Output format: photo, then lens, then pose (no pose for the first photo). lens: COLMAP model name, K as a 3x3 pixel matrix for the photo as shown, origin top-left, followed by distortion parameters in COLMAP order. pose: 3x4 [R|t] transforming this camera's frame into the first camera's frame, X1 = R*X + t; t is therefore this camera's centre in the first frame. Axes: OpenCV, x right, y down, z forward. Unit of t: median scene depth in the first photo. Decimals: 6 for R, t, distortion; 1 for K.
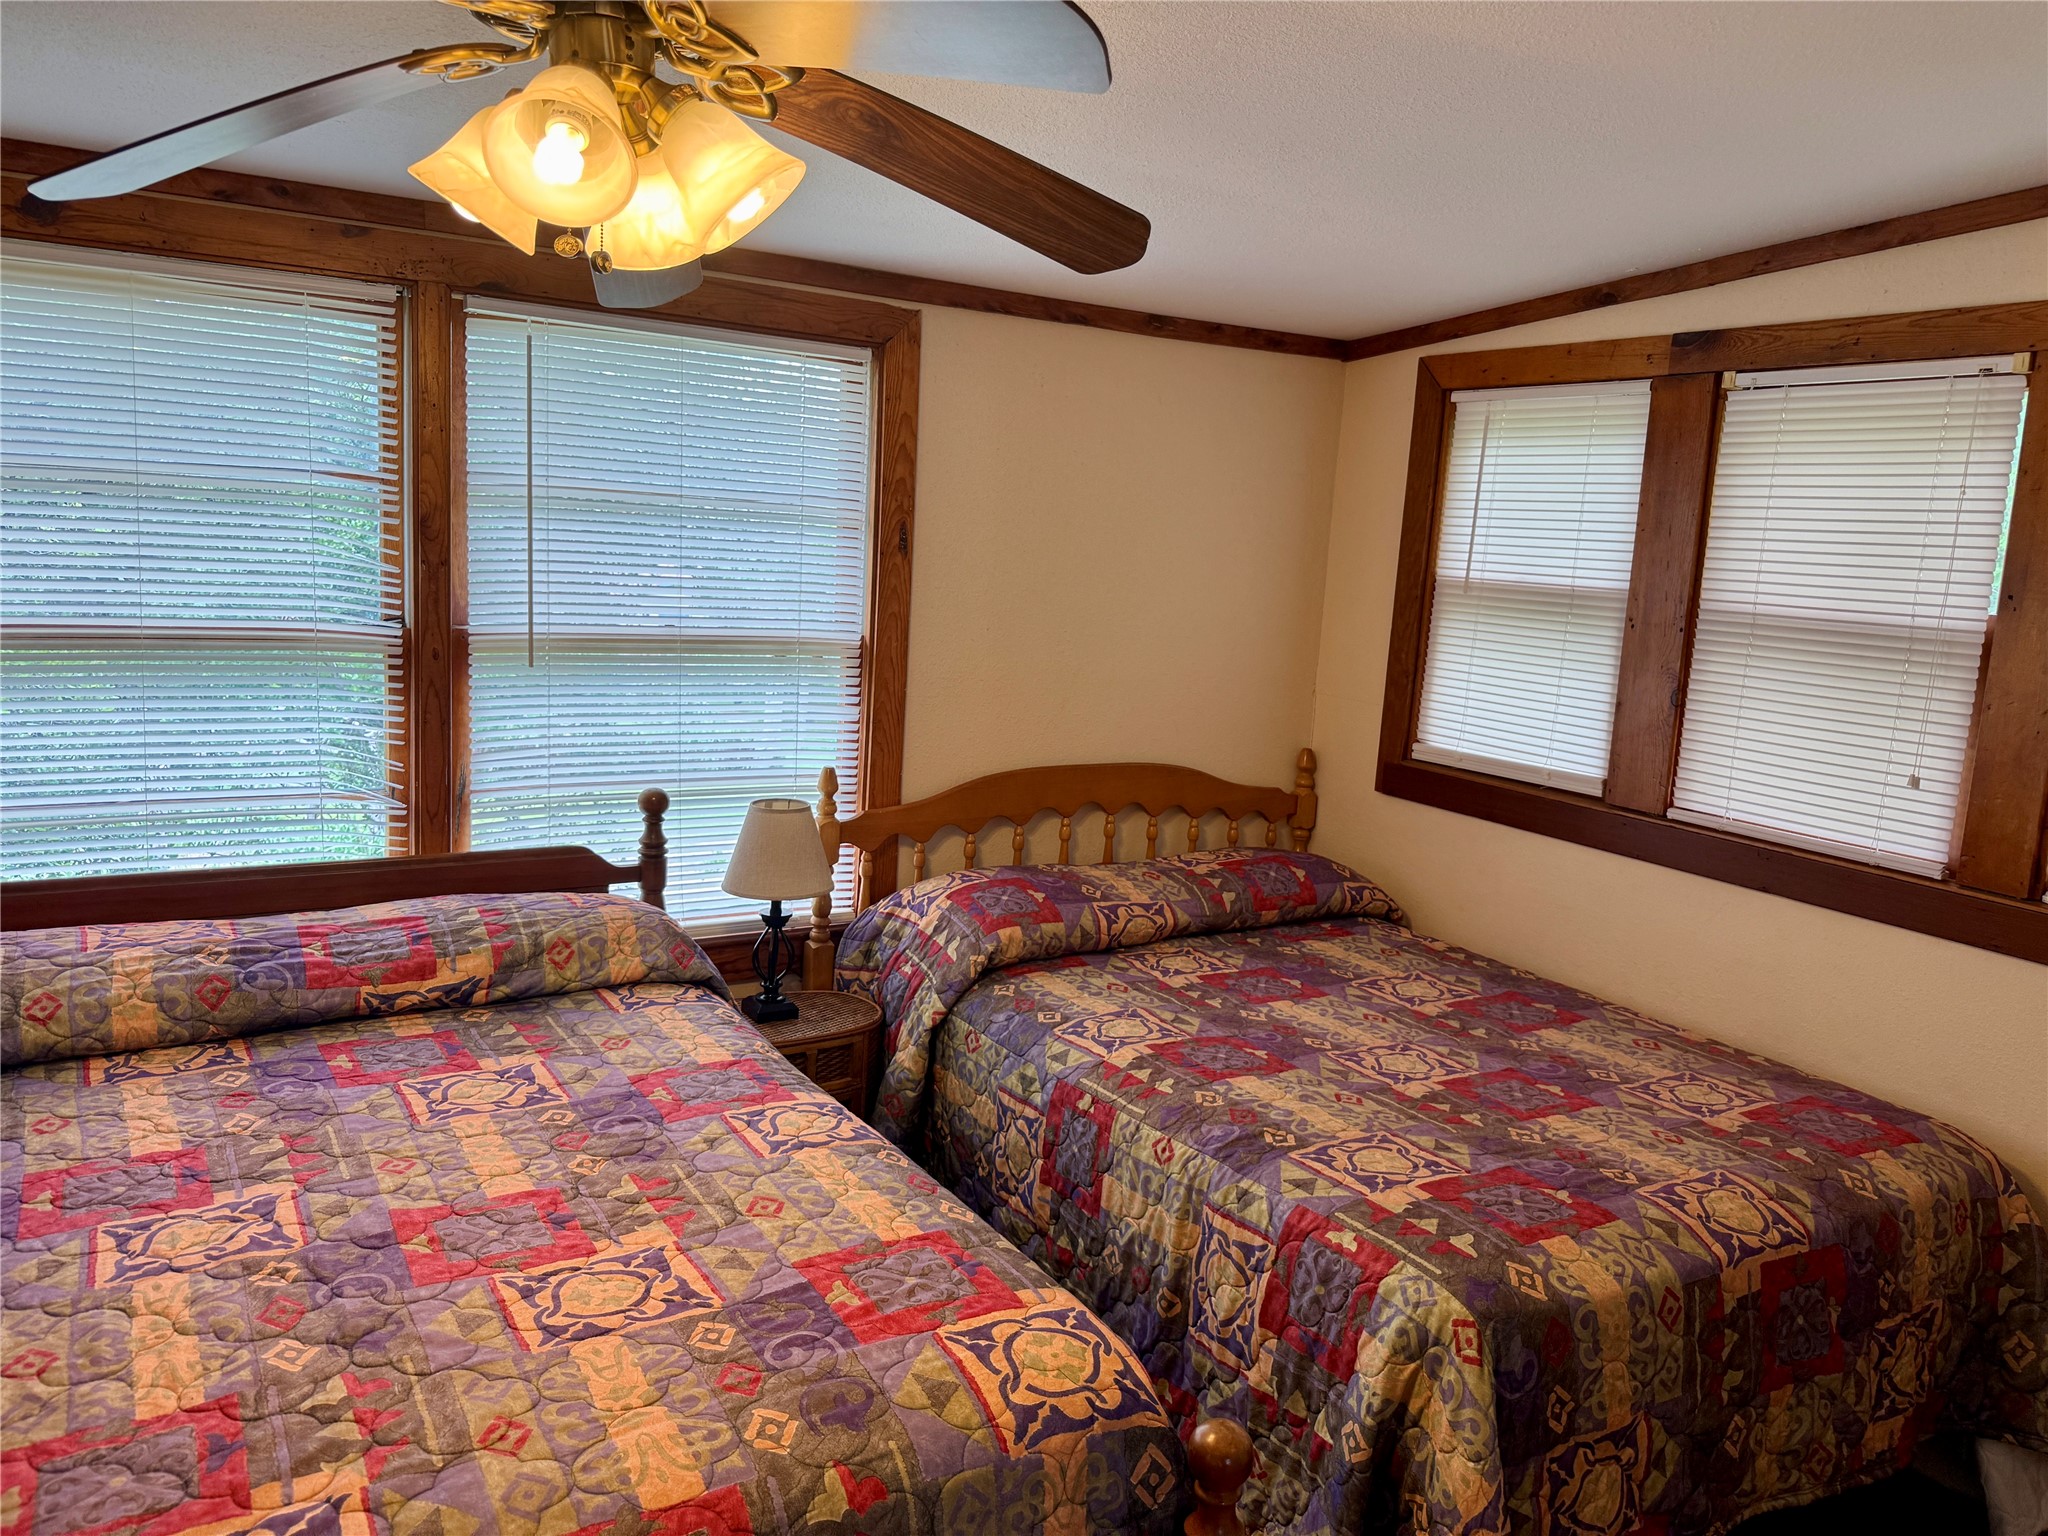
lens RADIAL K [[1433.8, 0, 1017.7], [0, 1433.8, 746.8], [0, 0, 1]] dist [0.048250, -0.077819]
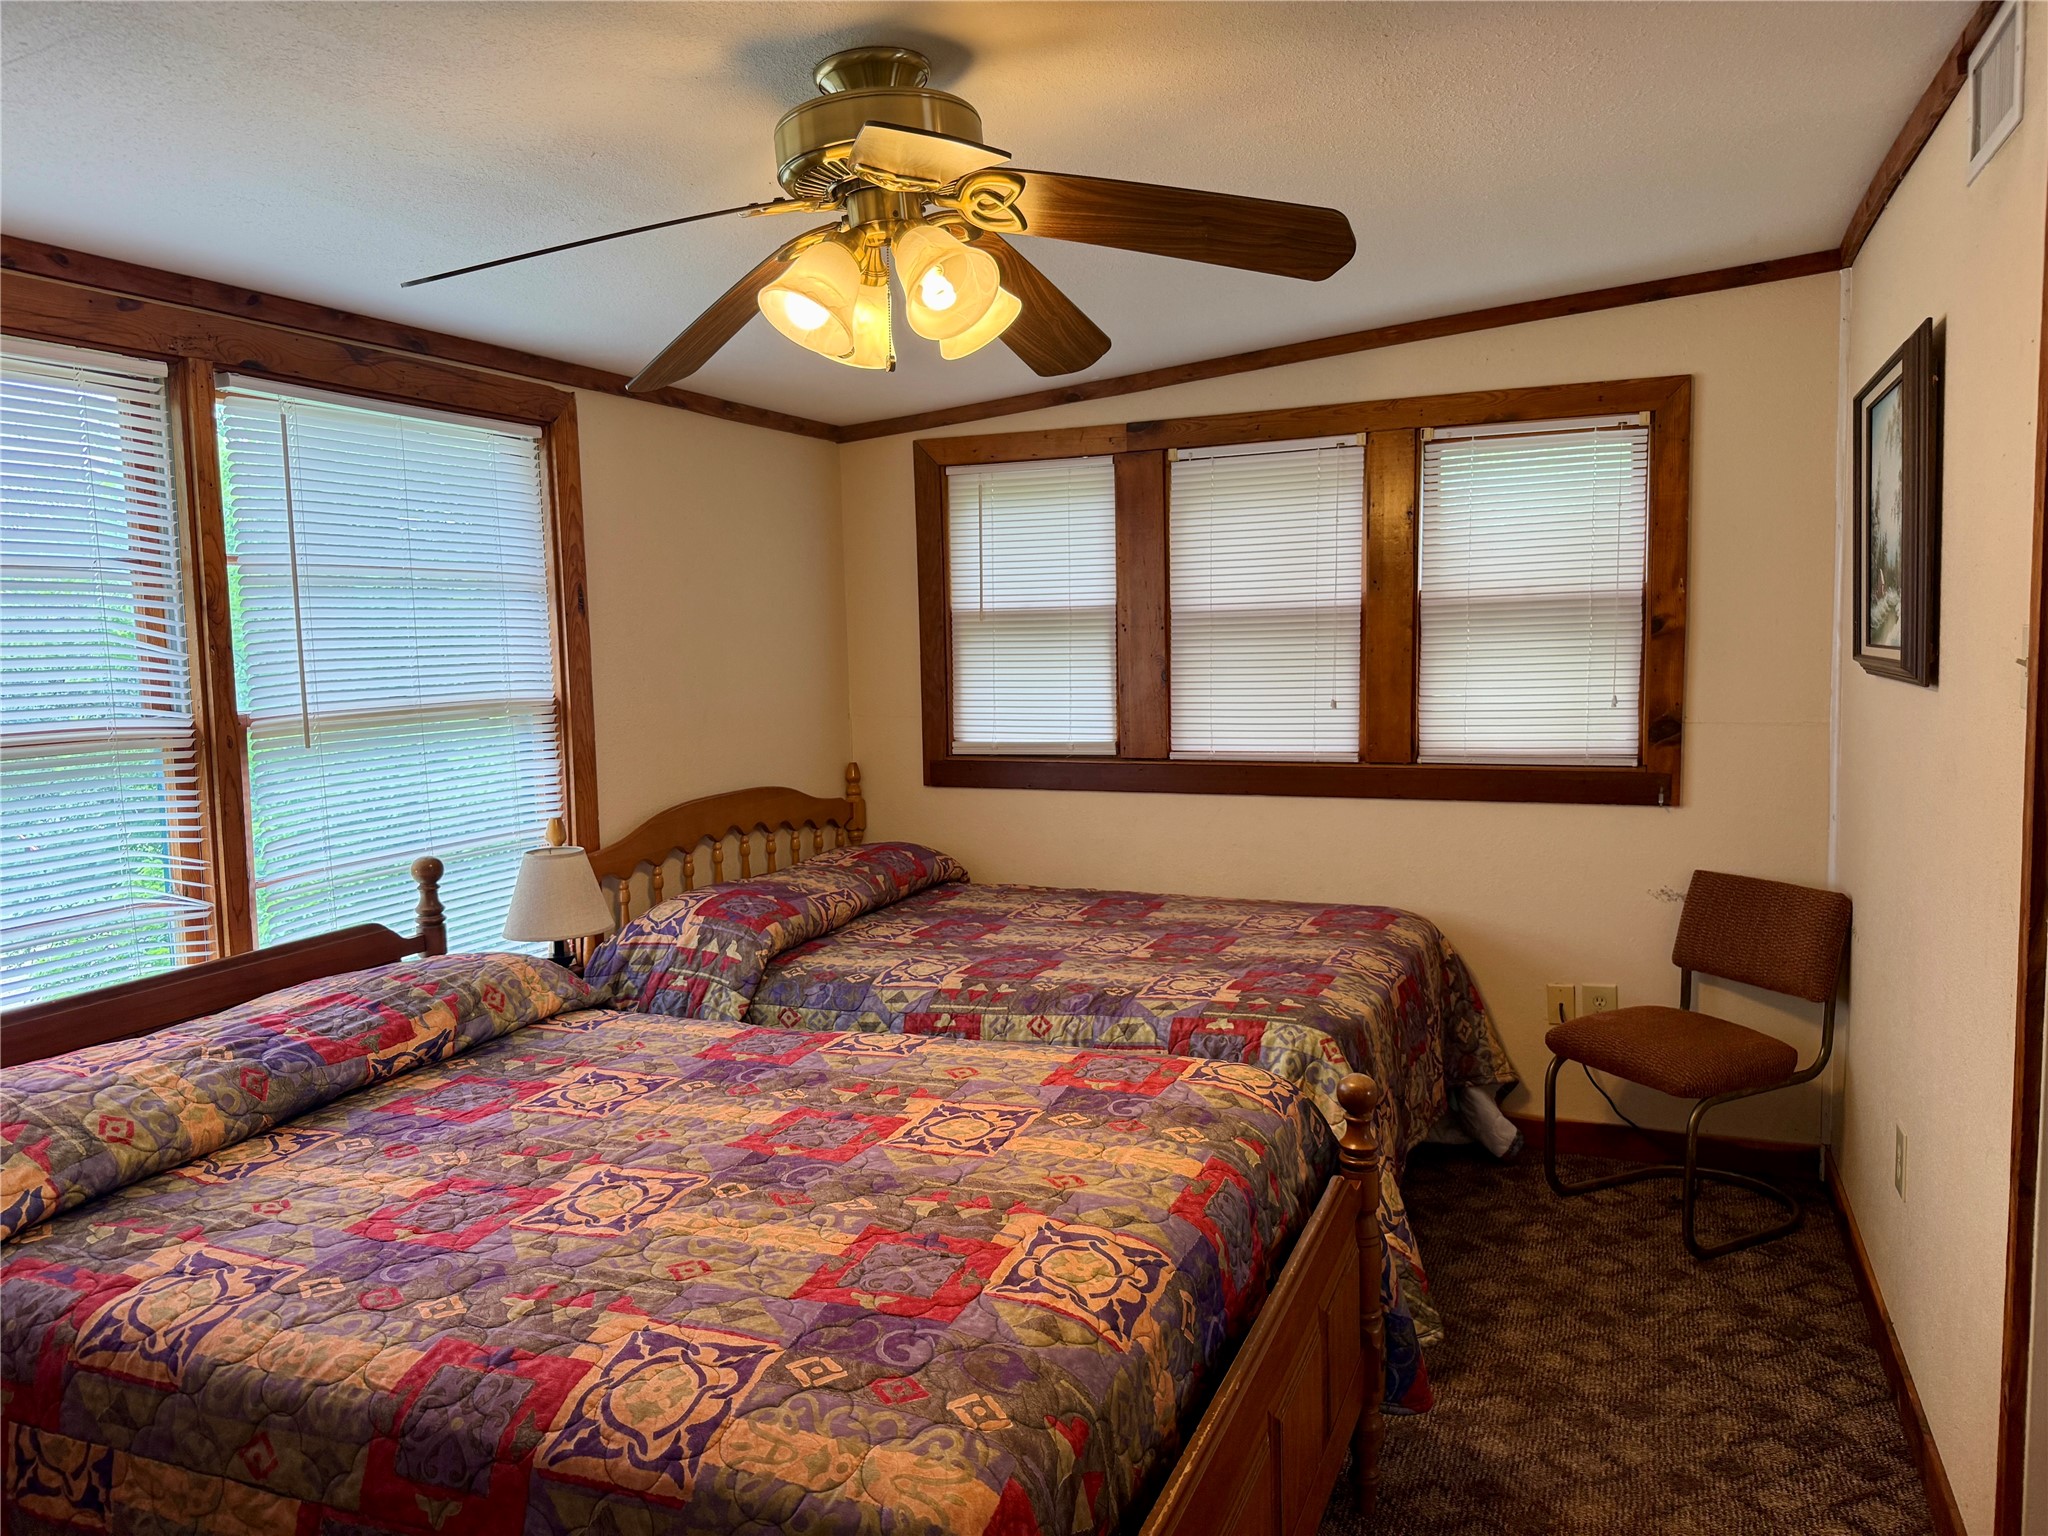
lens RADIAL K [[1433.8, 0, 1009.8], [0, 1433.8, 764.4], [0, 0, 1]] dist [0.048250, -0.077819]
pose [[0.809322, -0.128827, 0.573063, -0.533513], [0.155902, 0.987771, 0.001878, 0.028935], [-0.566297, 0.087822, 0.819509, -0.075071]]
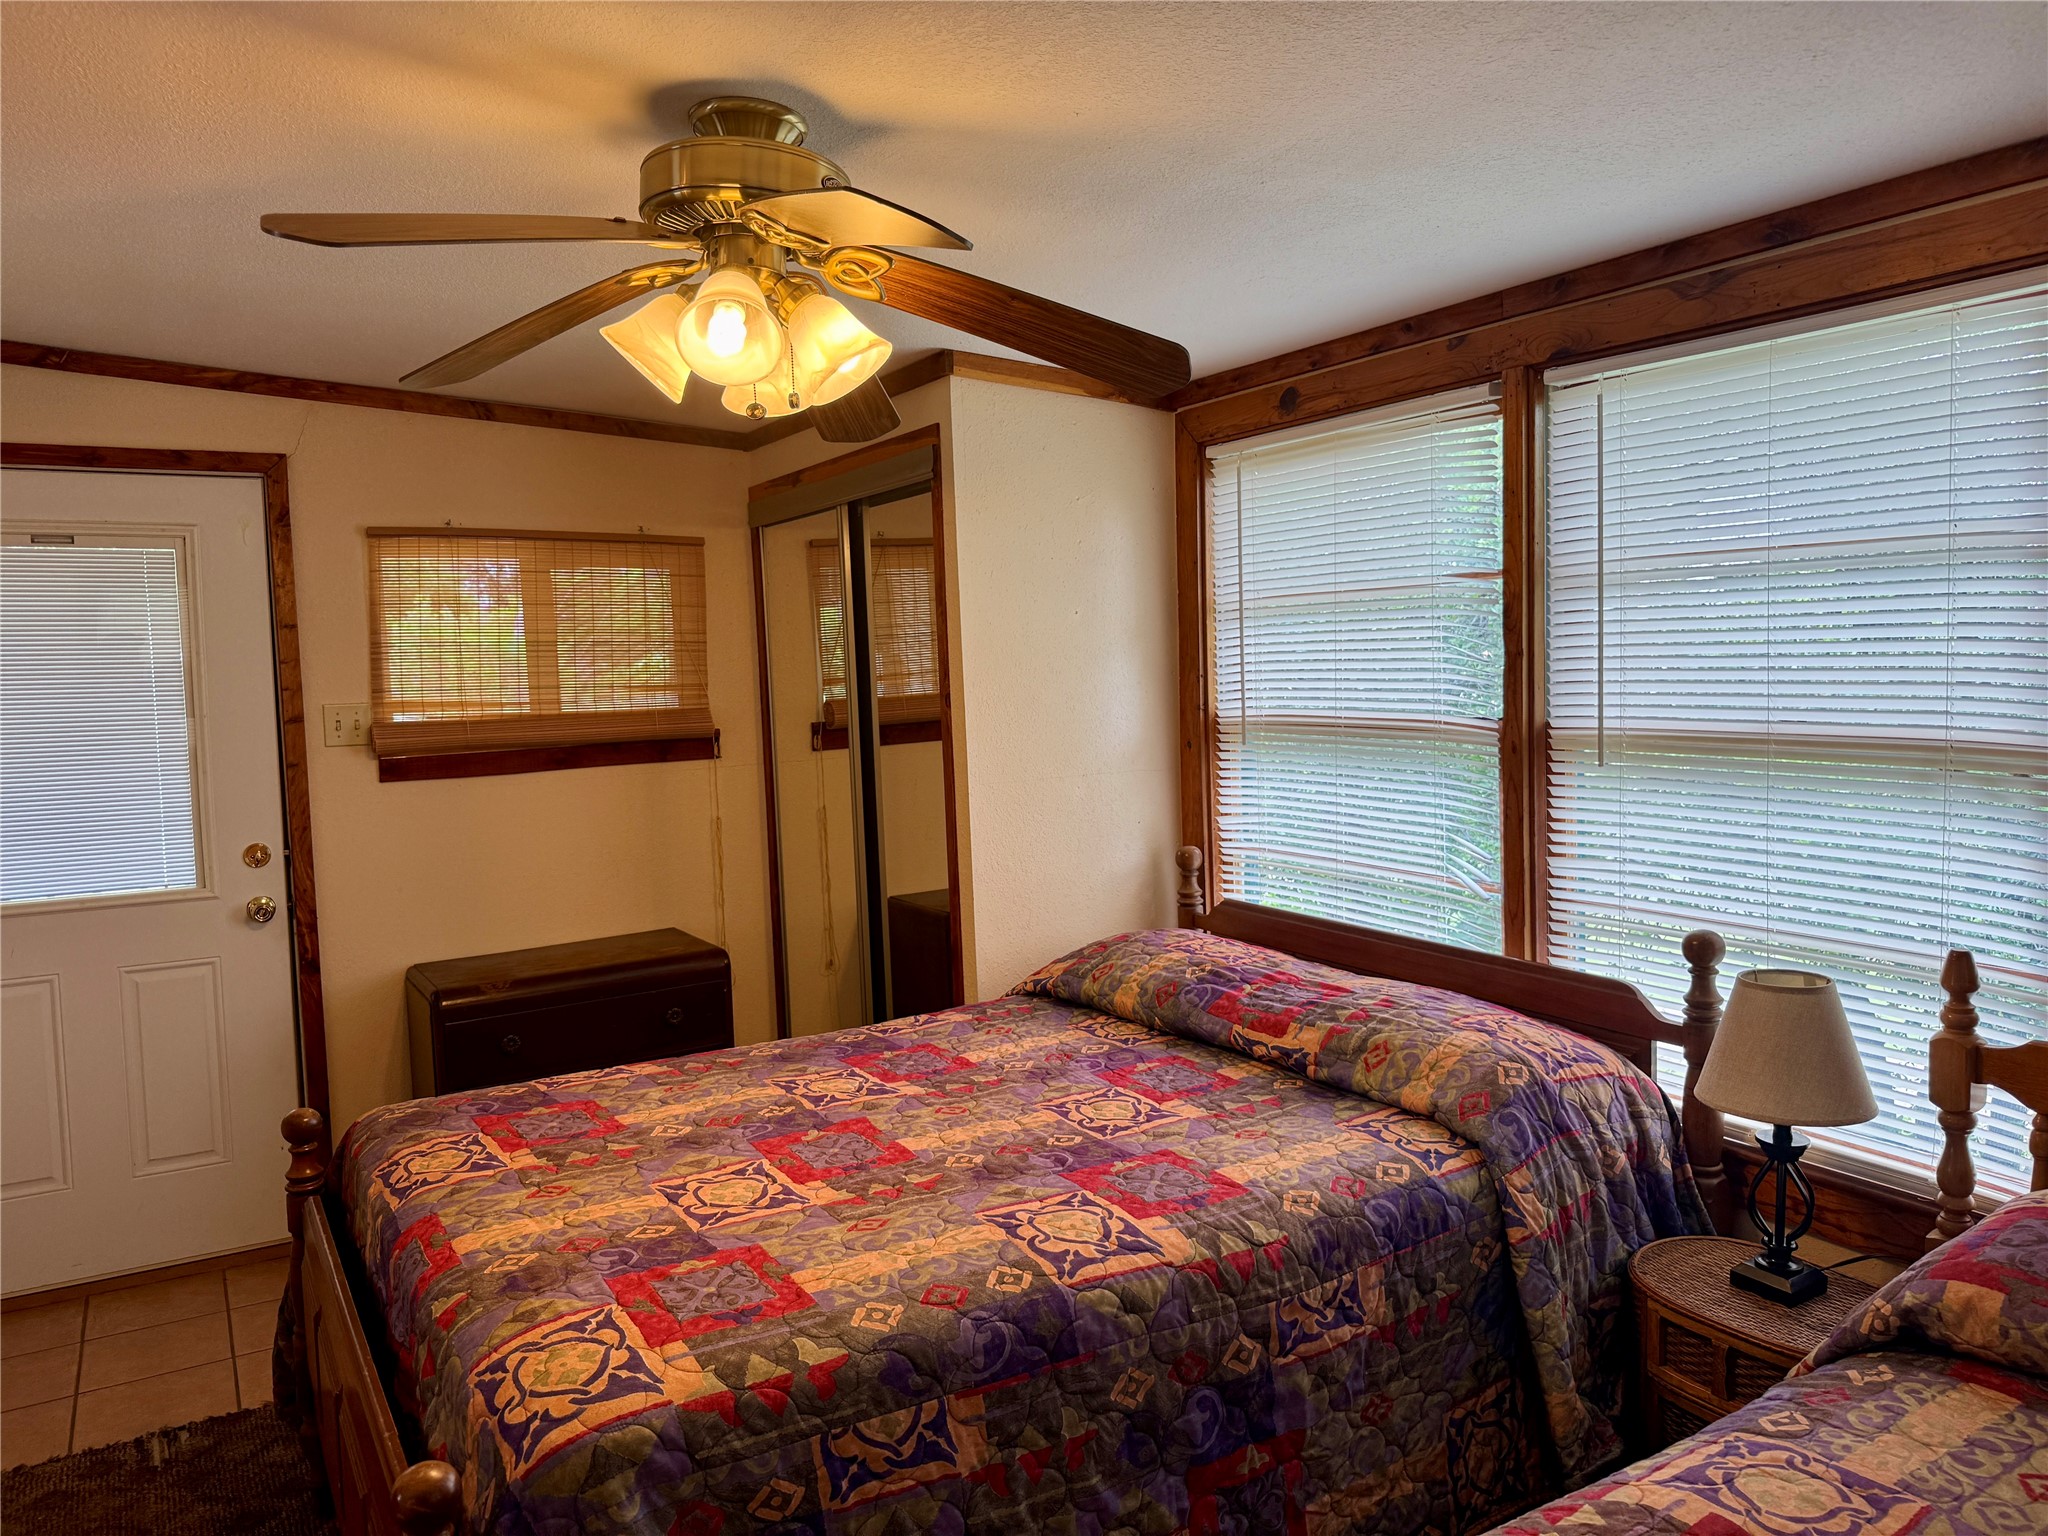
lens RADIAL K [[1433.8, 0, 1039.2], [0, 1433.8, 769.9], [0, 0, 1]] dist [0.048250, -0.077819]
pose [[0.012788, 0.032035, -0.999405, 0.555699], [-0.119315, 0.992394, 0.030284, -0.040463], [0.992774, 0.118857, 0.016513, 0.668440]]
